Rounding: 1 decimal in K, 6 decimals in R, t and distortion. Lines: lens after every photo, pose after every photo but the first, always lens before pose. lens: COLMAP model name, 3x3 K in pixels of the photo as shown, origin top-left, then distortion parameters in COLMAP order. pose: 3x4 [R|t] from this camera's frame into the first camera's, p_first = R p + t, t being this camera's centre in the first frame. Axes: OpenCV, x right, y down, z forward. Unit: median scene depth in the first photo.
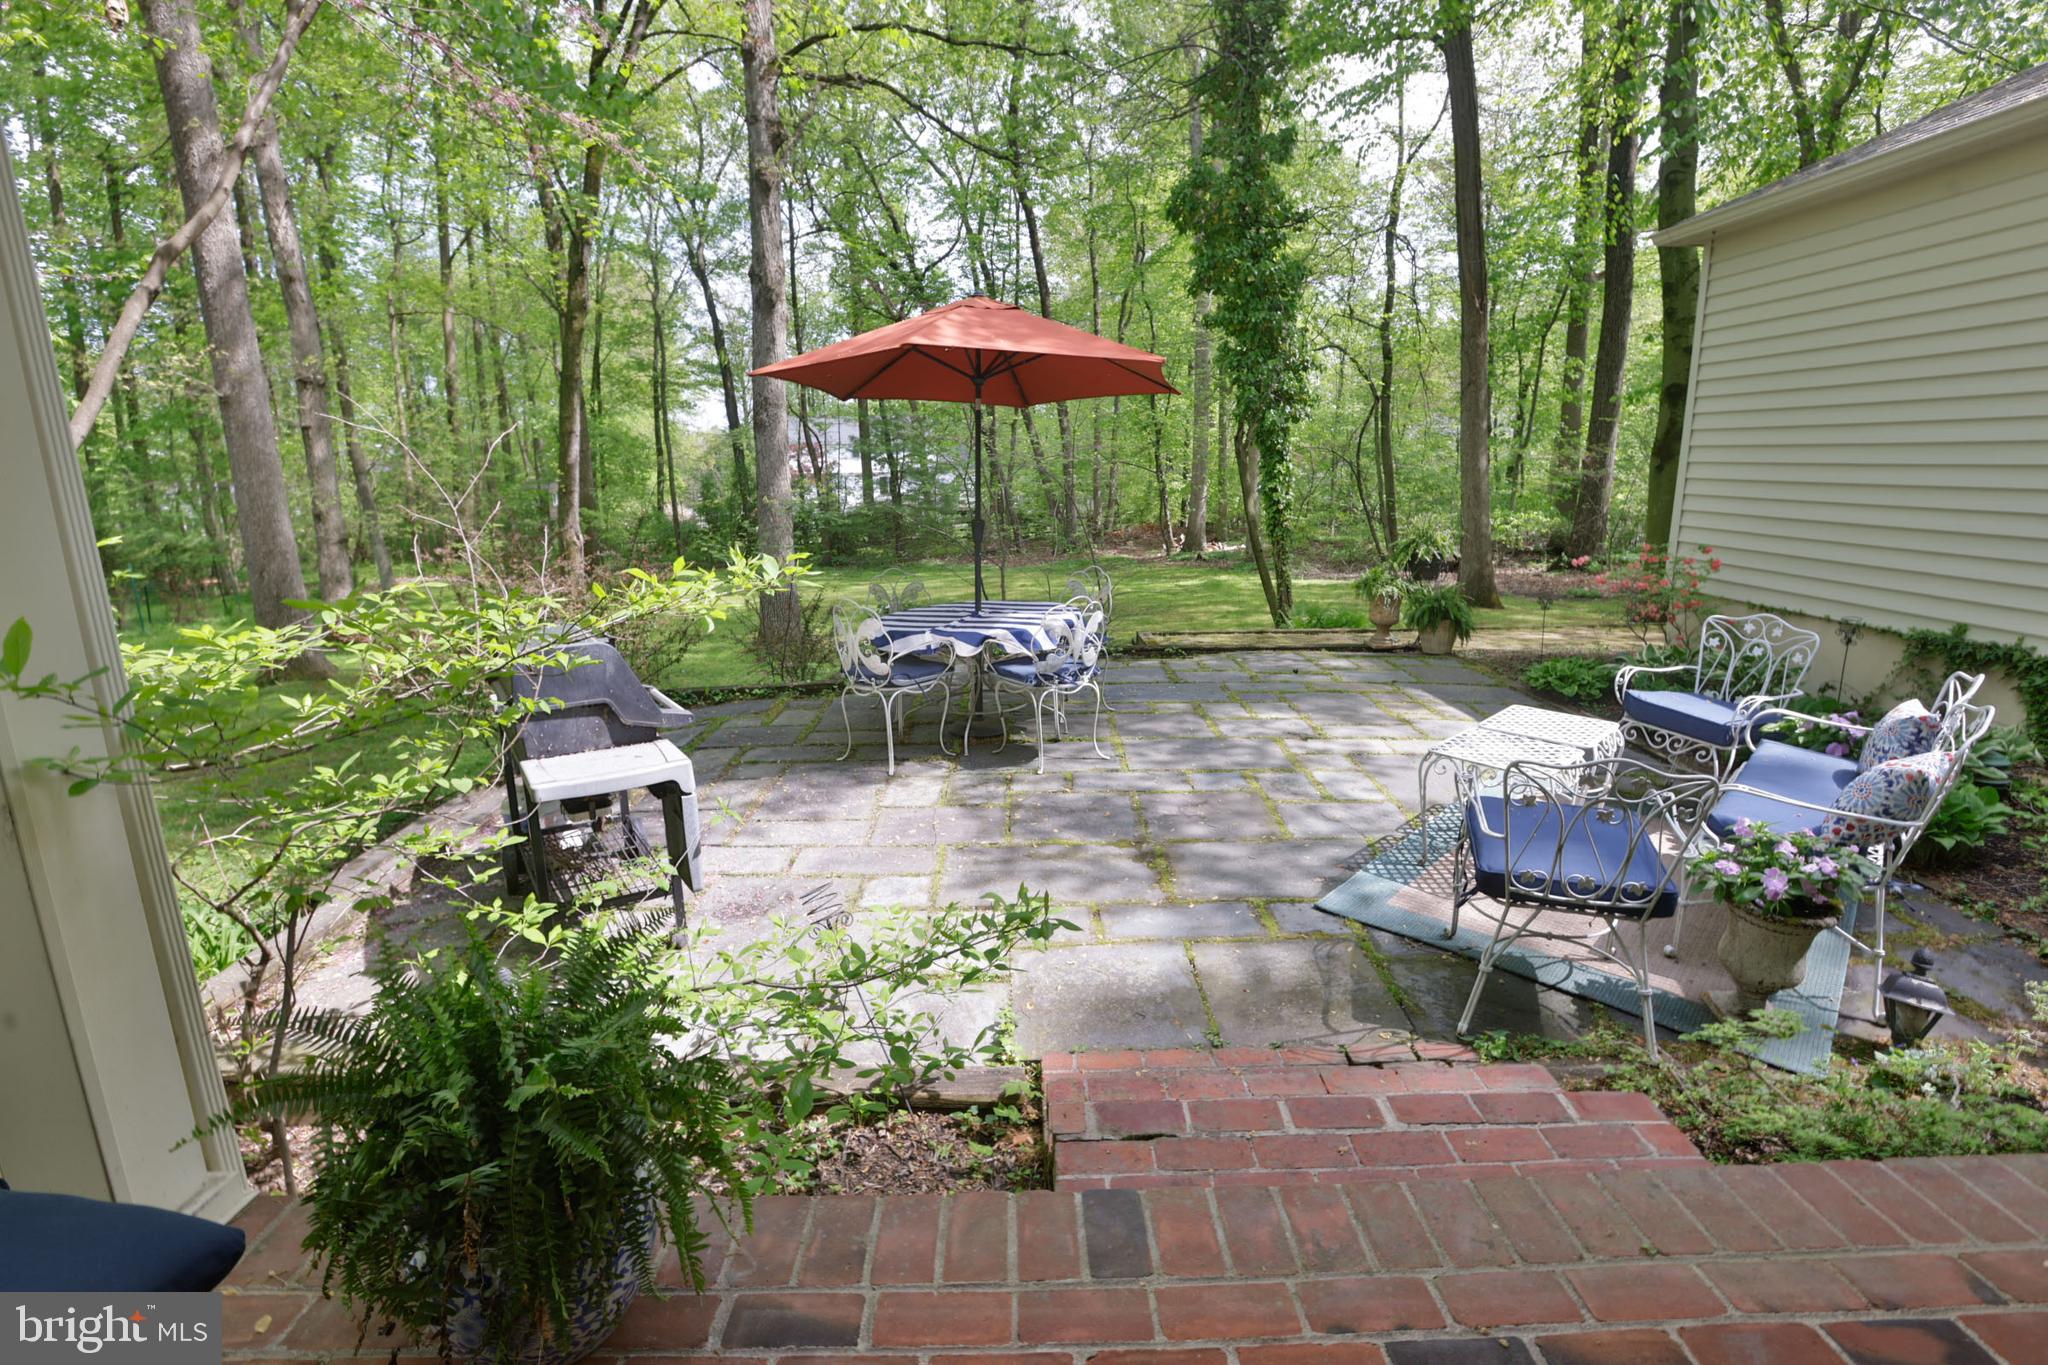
lens RADIAL K [[976.3, 0, 1017.5], [0, 976.3, 680.5], [0, 0, 1]] dist [-0.082016, 0.036448]
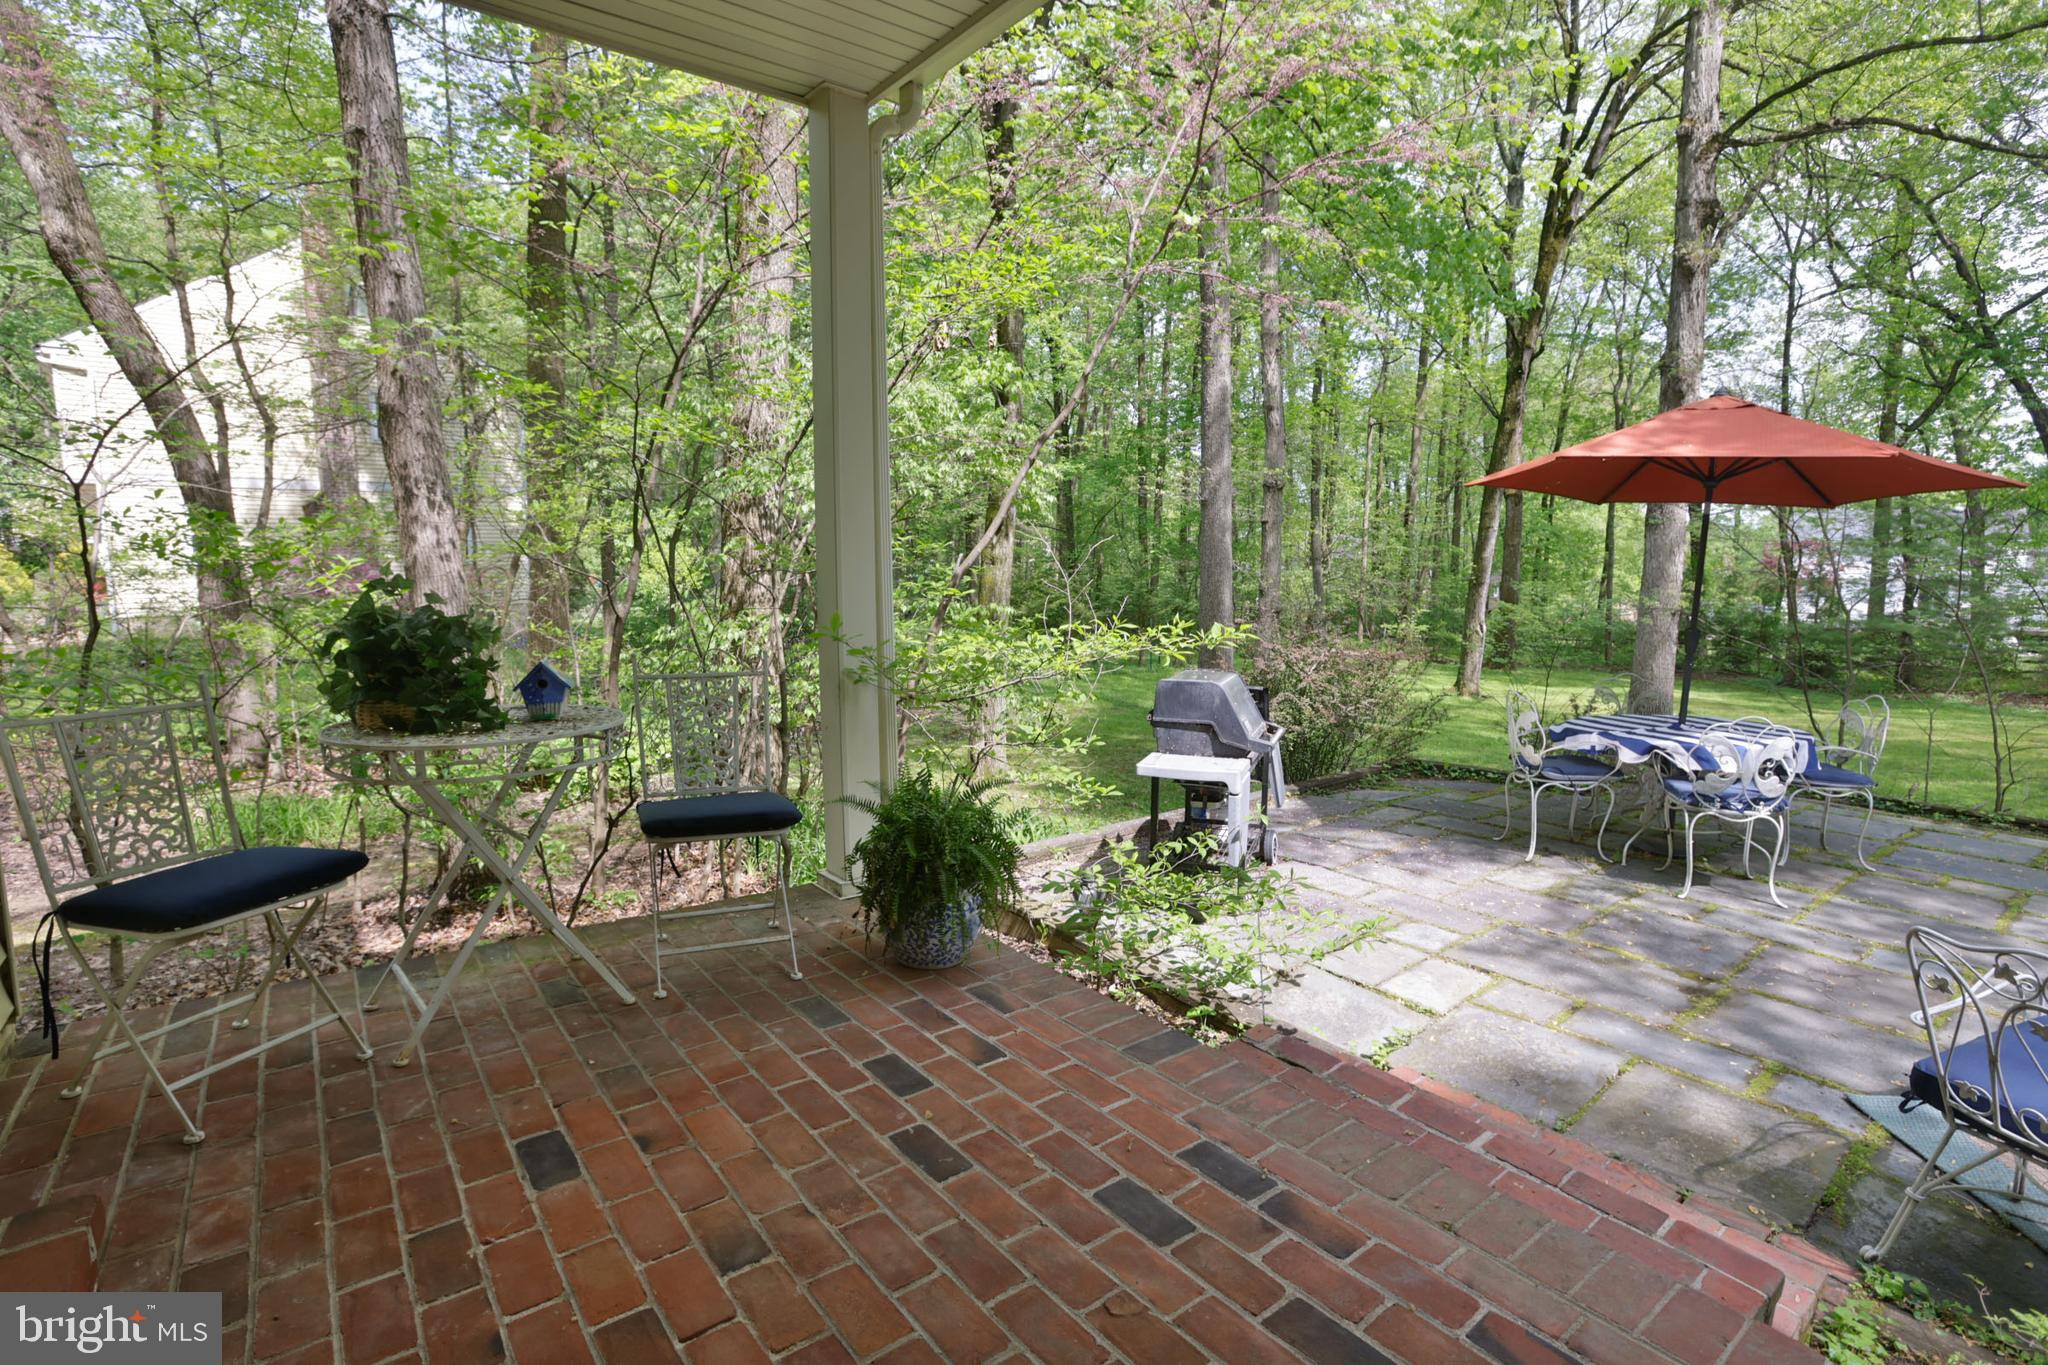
lens RADIAL K [[976.3, 0, 1017.5], [0, 976.3, 680.5], [0, 0, 1]] dist [-0.082016, 0.036448]
pose [[0.602878, 0.111333, -0.790027, 0.319736], [-0.184696, 0.982793, -0.002445, 0.009562], [0.776161, 0.147389, 0.613067, -0.068900]]
